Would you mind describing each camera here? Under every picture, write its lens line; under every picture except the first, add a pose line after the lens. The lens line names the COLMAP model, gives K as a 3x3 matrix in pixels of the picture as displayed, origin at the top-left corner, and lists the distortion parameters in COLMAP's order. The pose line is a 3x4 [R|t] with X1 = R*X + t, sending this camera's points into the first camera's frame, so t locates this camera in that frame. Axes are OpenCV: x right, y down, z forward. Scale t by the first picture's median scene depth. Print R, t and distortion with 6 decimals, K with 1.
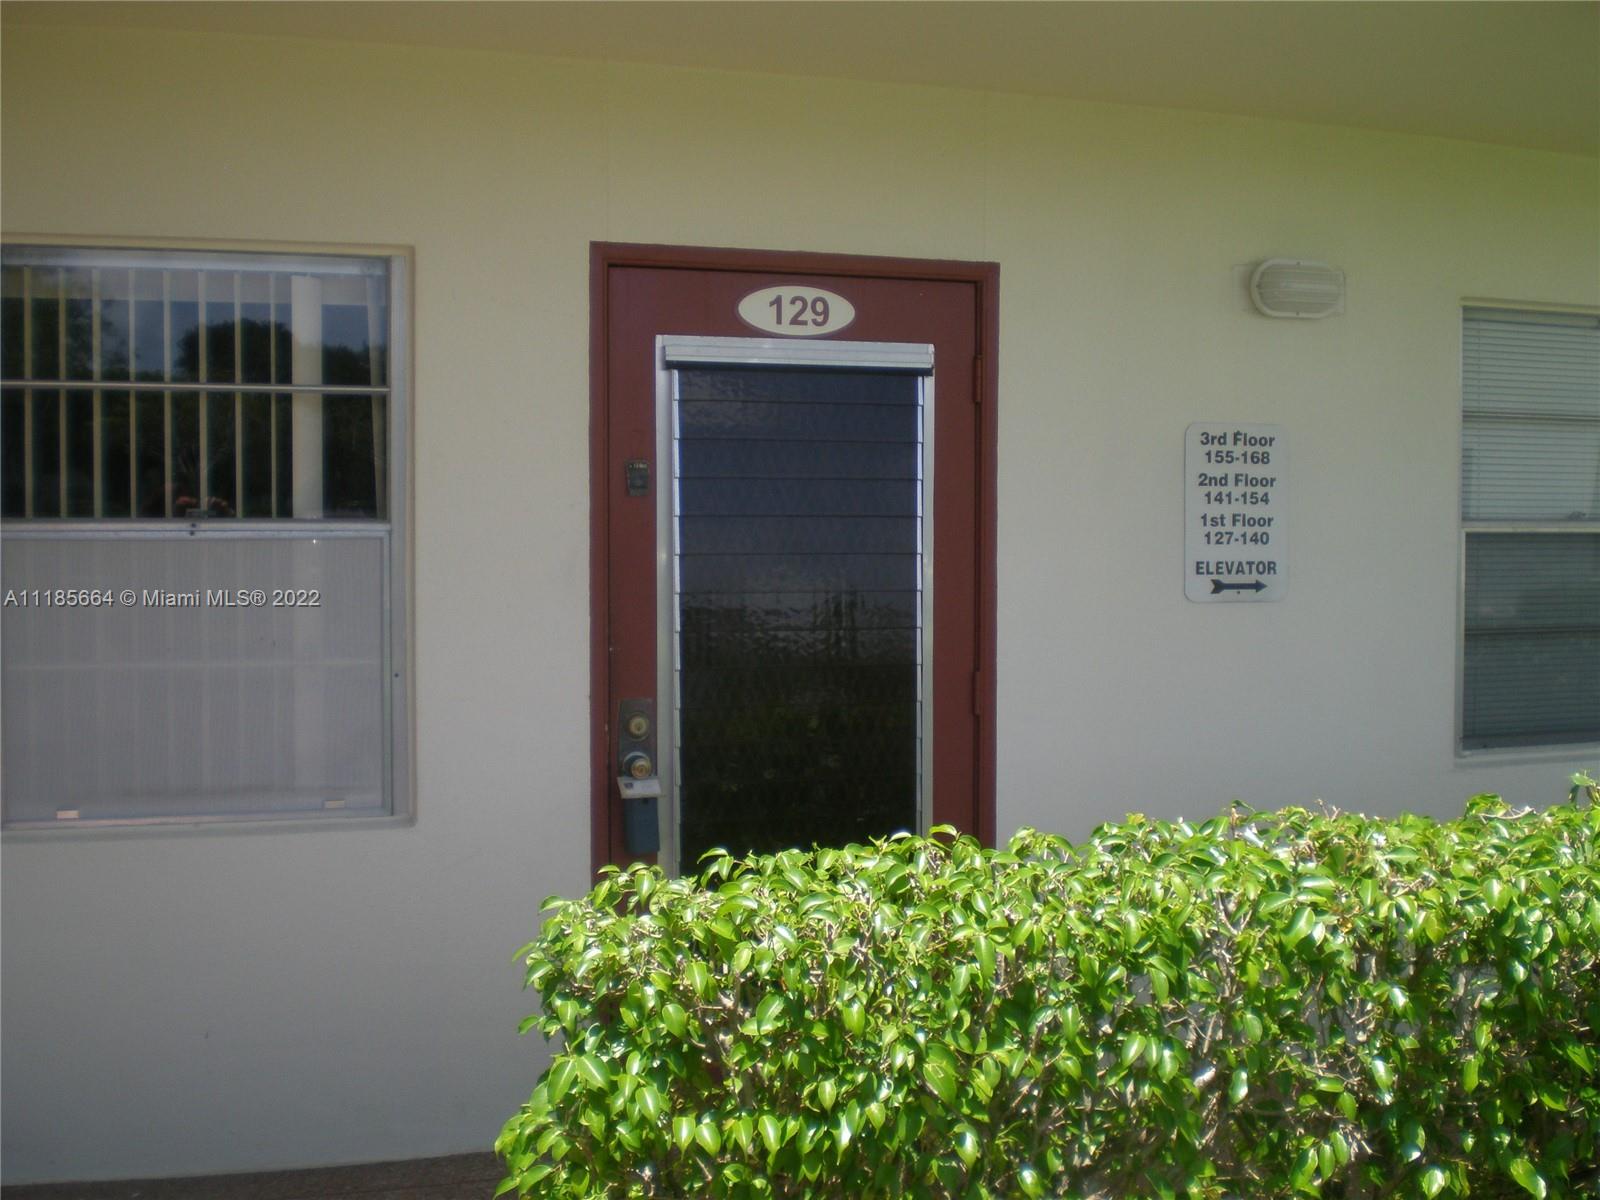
lens RADIAL K [[1828.6, 0, 800.0], [0, 1828.6, 600.0], [0, 0, 1]] dist [0.001419, 0.000593]
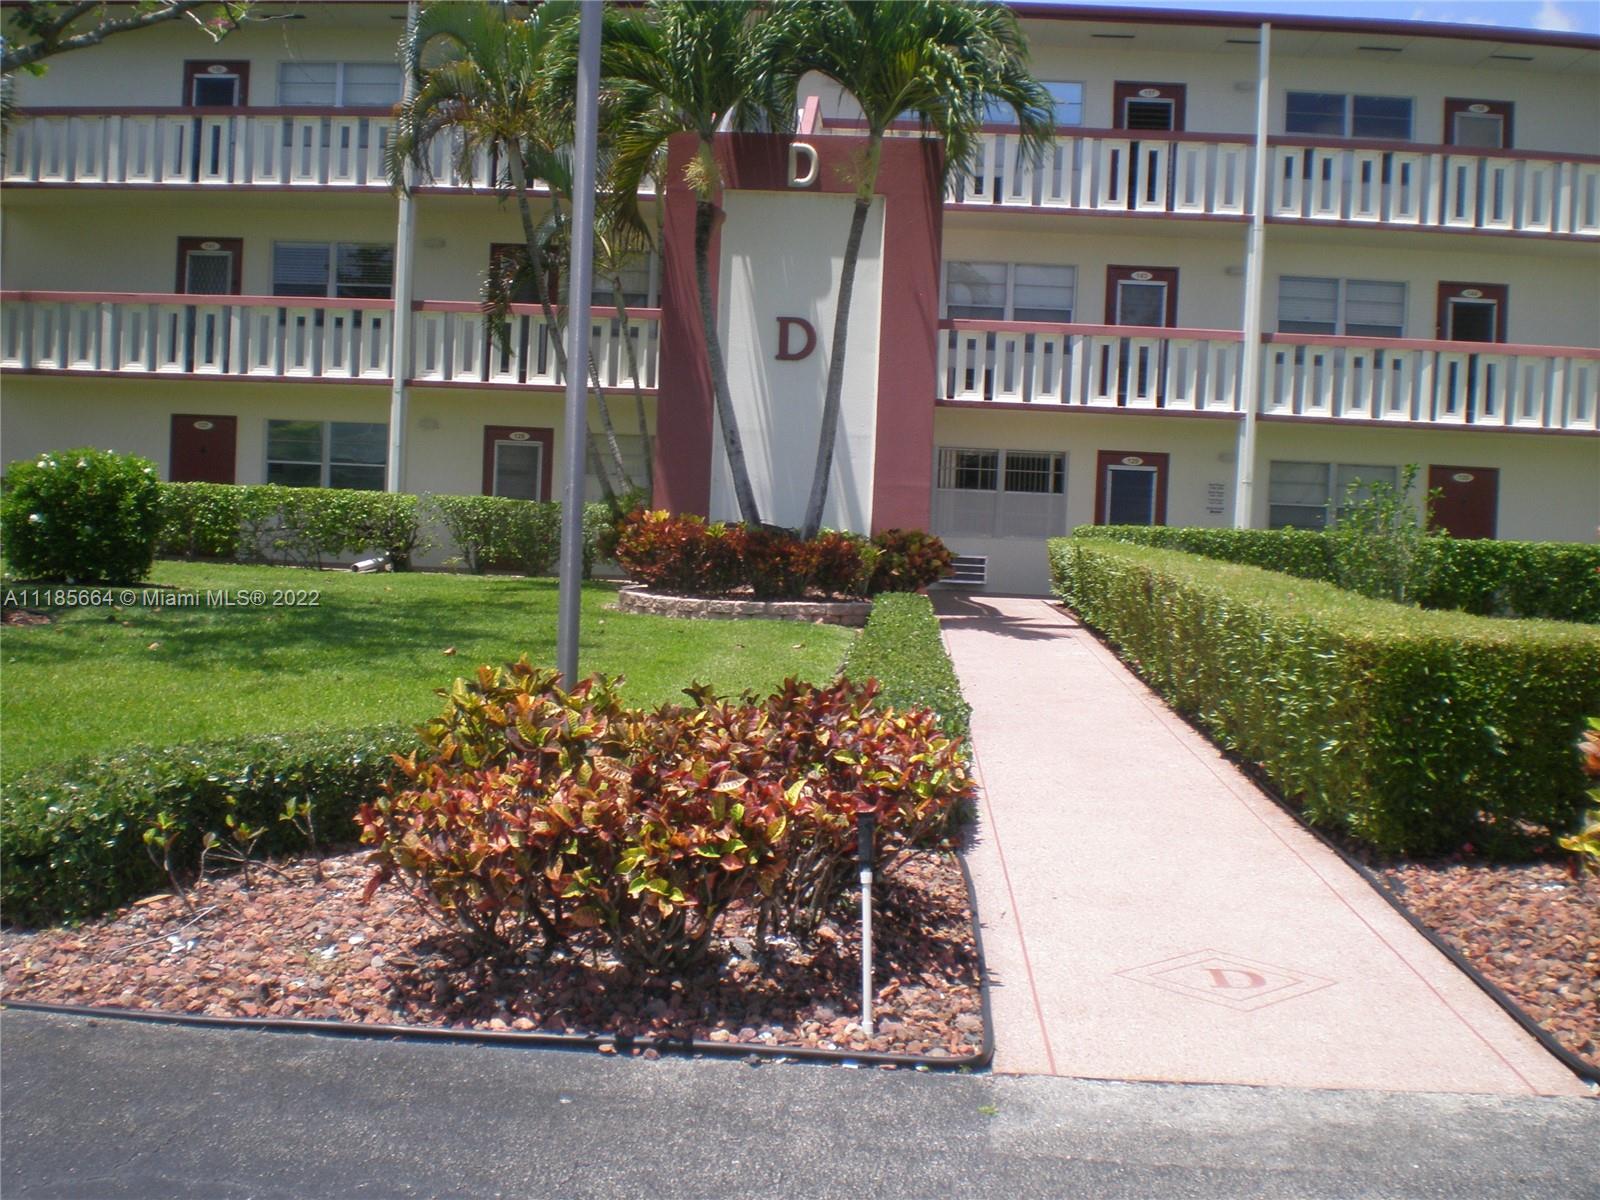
lens RADIAL K [[1828.6, 0, 800.0], [0, 1828.6, 600.0], [0, 0, 1]] dist [0.001419, 0.000593]
pose [[0.930026, 0.058364, -0.362831, 1.169065], [-0.054039, 0.998295, 0.022066, 0.219243], [0.363500, -0.000915, 0.931594, -4.909818]]
